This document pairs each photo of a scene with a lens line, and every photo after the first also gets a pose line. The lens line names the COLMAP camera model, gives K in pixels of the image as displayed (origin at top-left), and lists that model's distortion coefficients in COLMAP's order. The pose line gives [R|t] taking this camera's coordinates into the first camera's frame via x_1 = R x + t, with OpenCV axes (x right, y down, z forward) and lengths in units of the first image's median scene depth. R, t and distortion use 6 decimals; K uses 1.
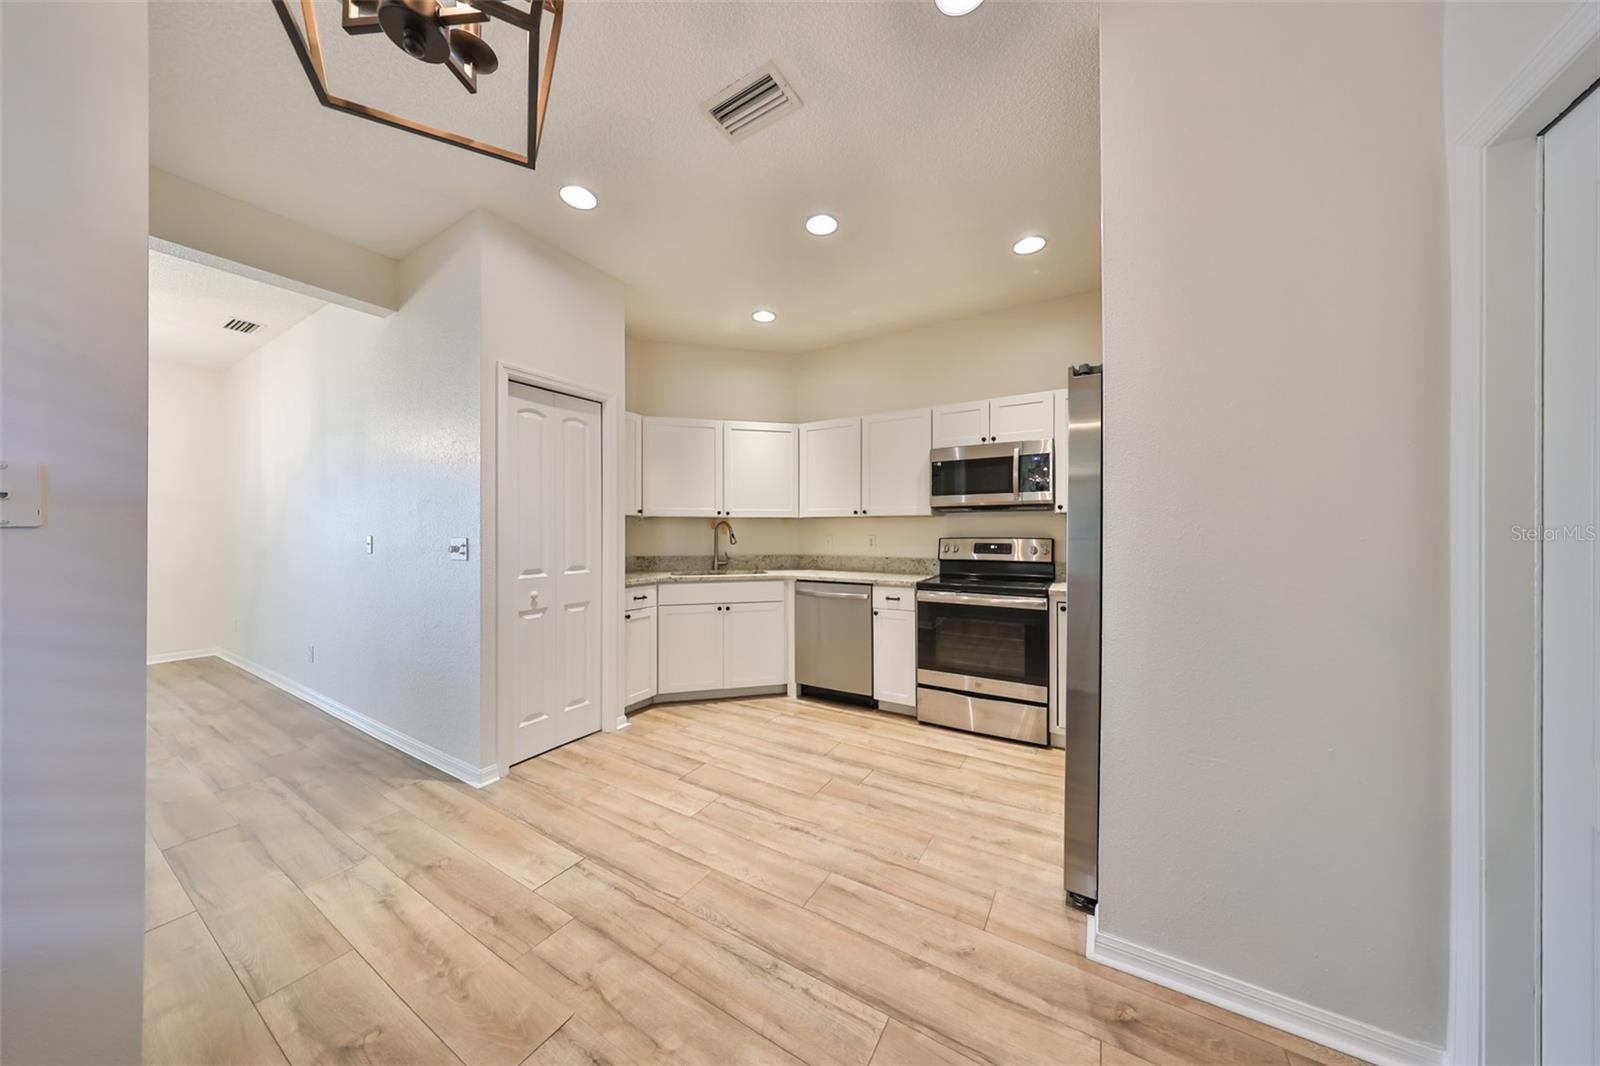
lens RADIAL K [[520.1, 0, 795.3], [0, 520.1, 531.5], [0, 0, 1]] dist [0.000602, 0.000060]
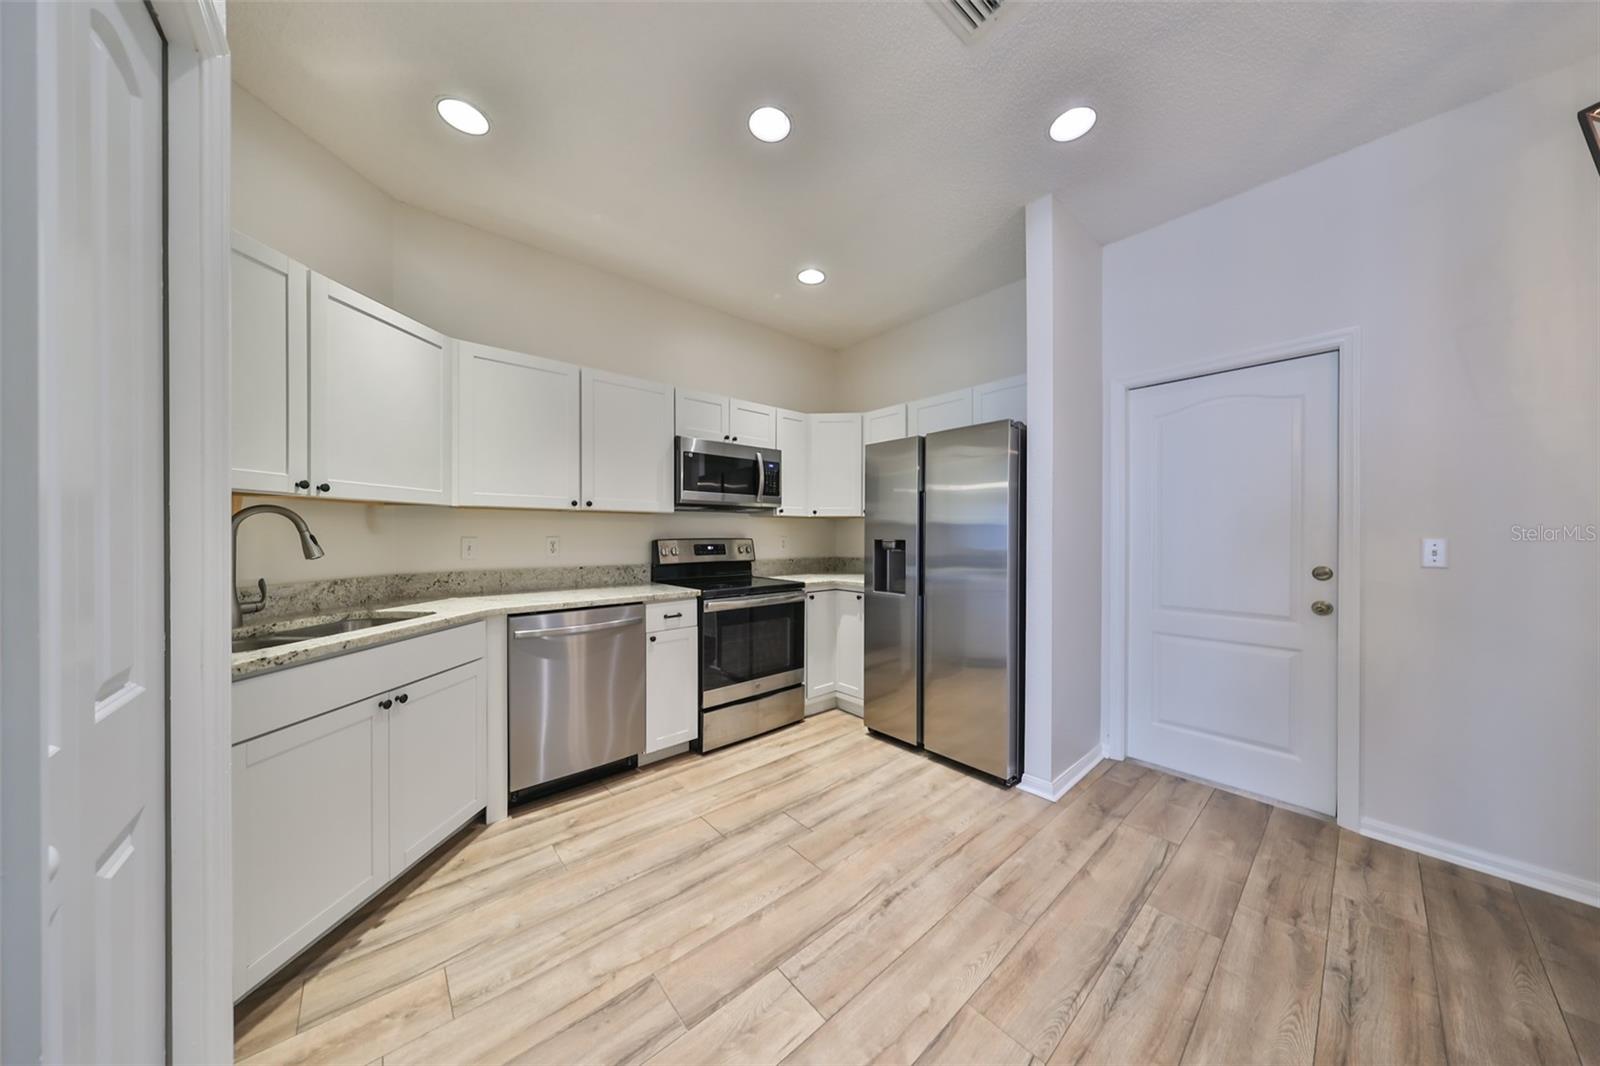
lens RADIAL K [[520.1, 0, 795.3], [0, 520.1, 531.5], [0, 0, 1]] dist [0.000602, 0.000060]
pose [[0.270078, 0.004999, 0.962826, -0.738206], [-0.000509, 0.999987, -0.005049, 0.005194], [-0.962838, 0.000874, 0.270077, 0.837618]]
